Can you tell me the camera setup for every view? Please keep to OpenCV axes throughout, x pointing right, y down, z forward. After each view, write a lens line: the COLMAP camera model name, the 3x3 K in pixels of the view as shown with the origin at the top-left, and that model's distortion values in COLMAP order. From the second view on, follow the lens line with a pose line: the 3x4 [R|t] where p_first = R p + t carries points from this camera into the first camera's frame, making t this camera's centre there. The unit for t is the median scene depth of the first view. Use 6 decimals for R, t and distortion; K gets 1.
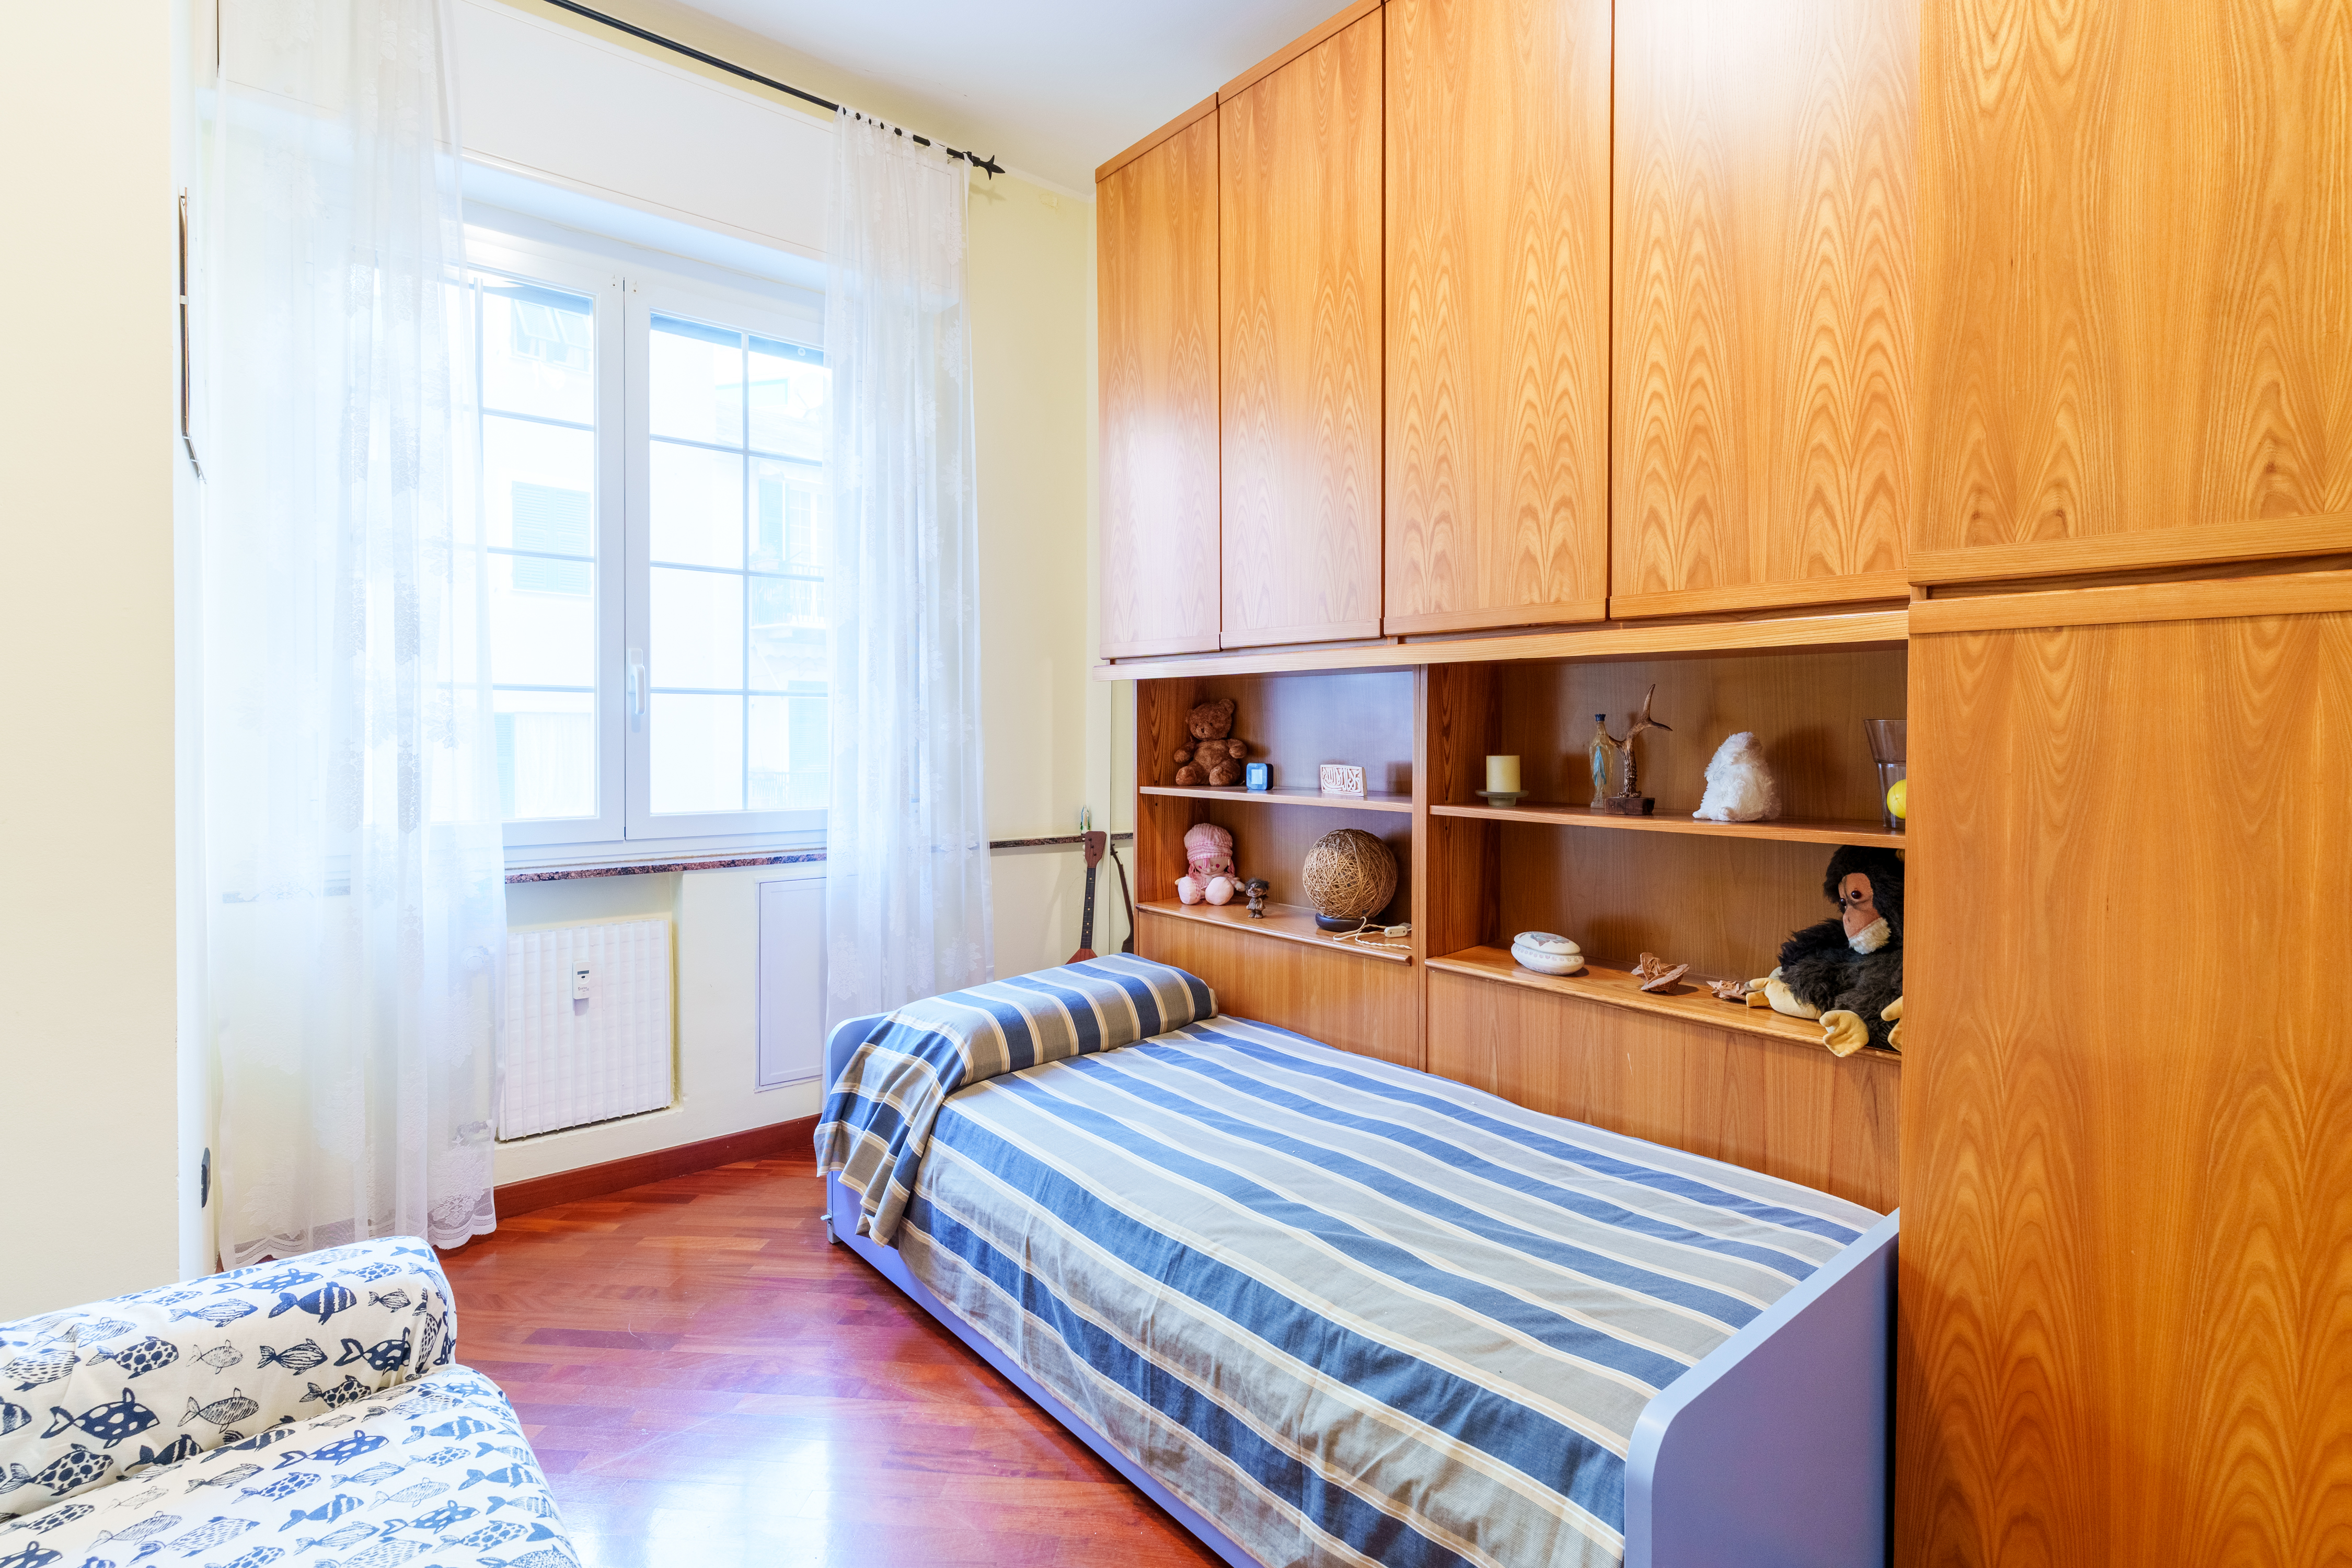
lens RADIAL K [[1124.8, 0, 1168.3], [0, 1124.8, 751.8], [0, 0, 1]] dist [-0.000005, 0.000897]
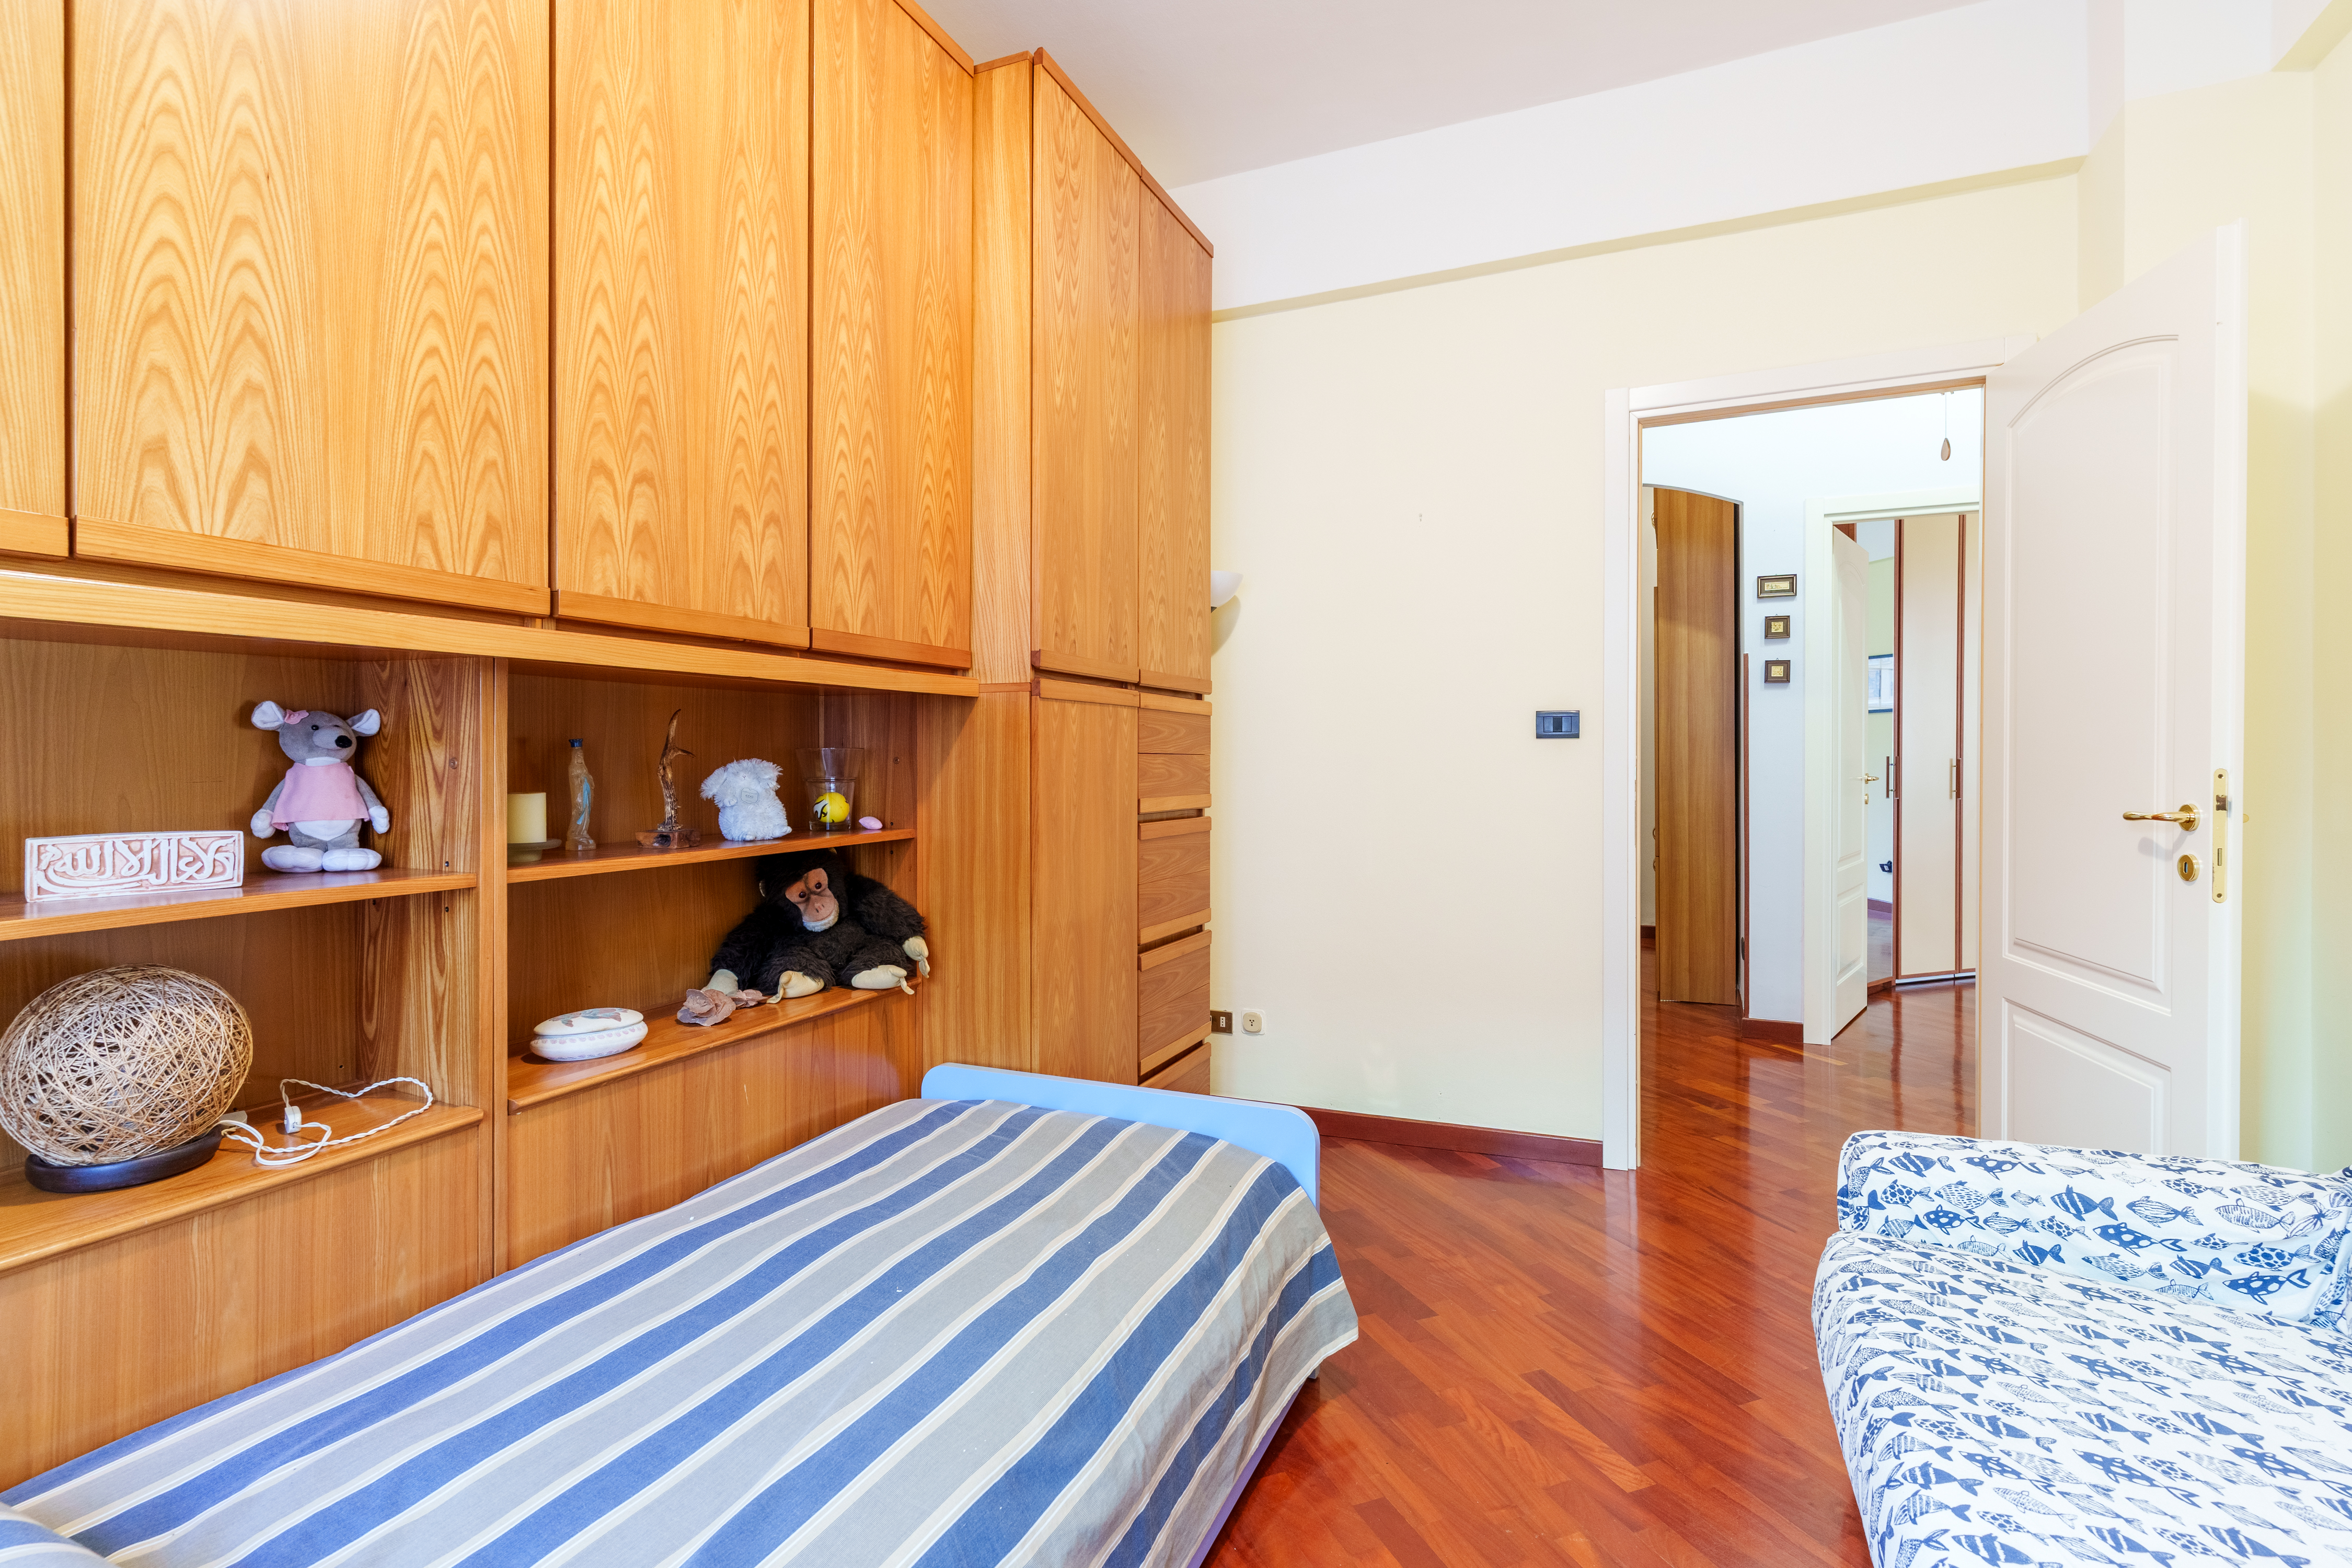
lens RADIAL K [[1152.0, 0, 1118.5], [0, 1152.0, 773.8], [0, 0, 1]] dist [0.001615, 0.000280]
pose [[-0.435595, -0.013893, 0.900035, -0.711149], [0.023286, 0.999372, 0.026697, -0.026436], [-0.899841, 0.032587, -0.434998, 1.260805]]
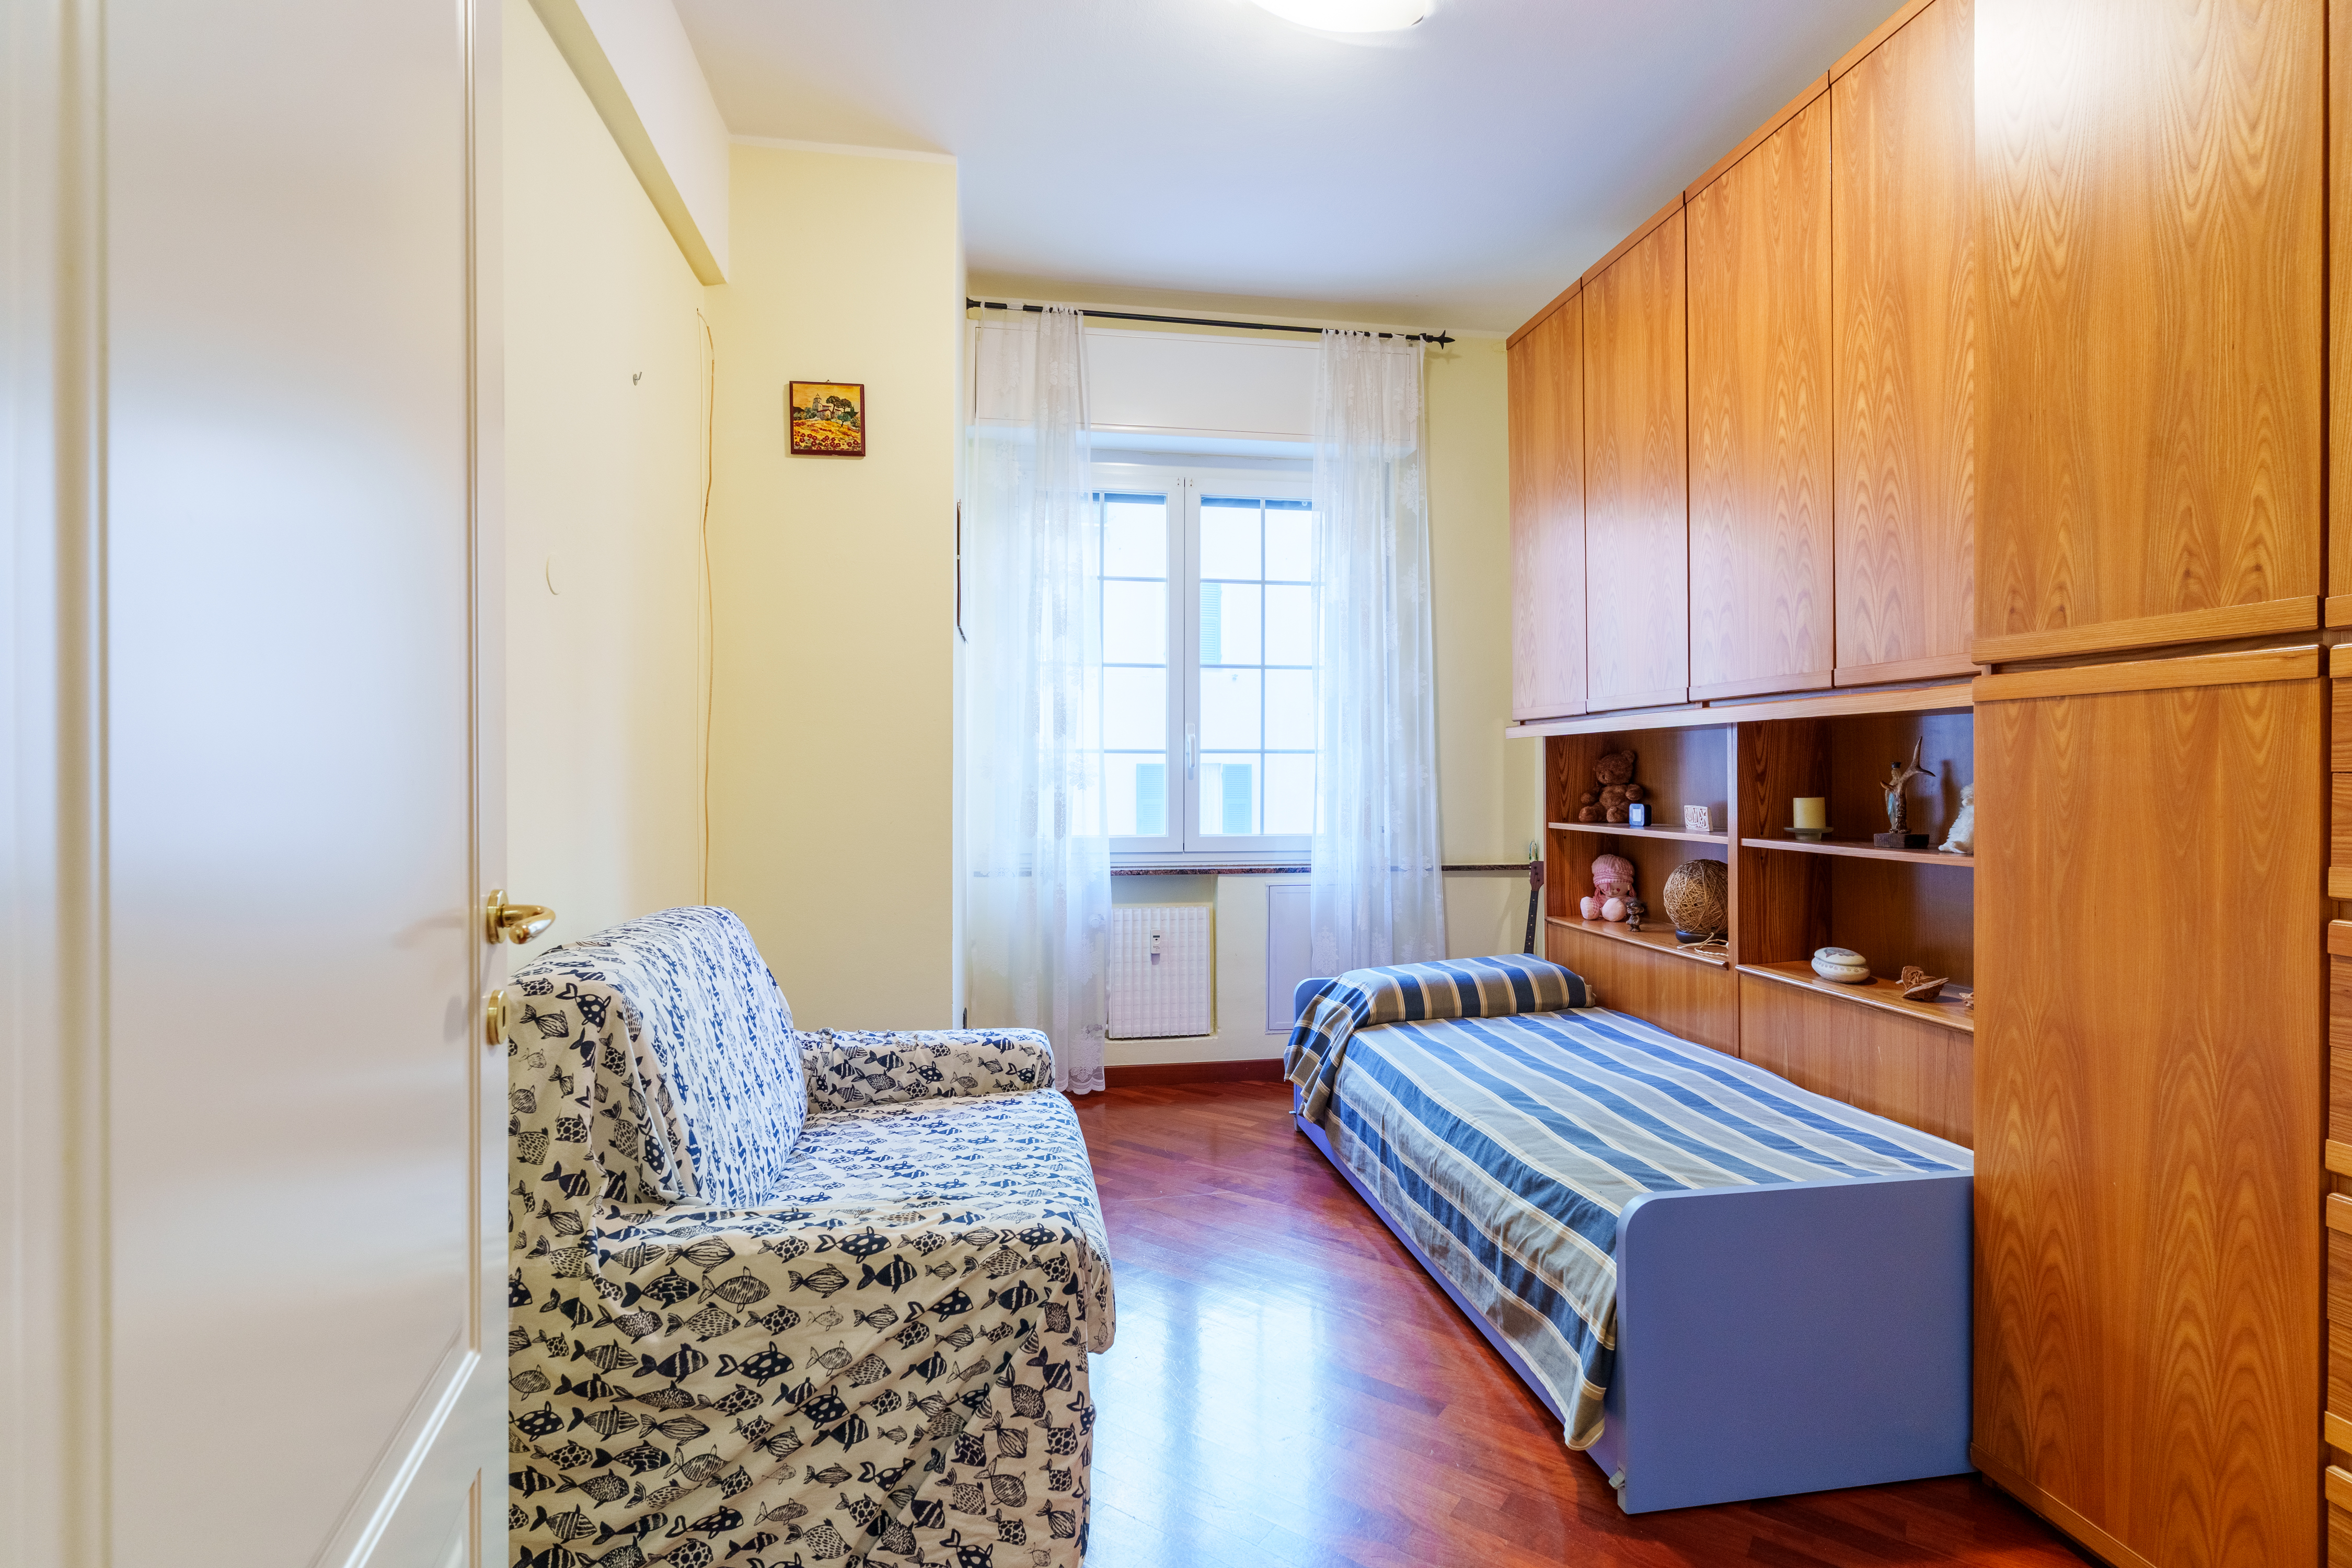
lens RADIAL K [[1073.6, 0, 1176.0], [0, 1073.6, 784.0], [0, 0, 1]] dist [-0.000365, -0.000051]
pose [[0.866447, -0.000785, -0.499269, 0.368891], [-0.005259, 0.999929, -0.010698, 0.005822], [0.499242, 0.011895, 0.866381, -0.405721]]
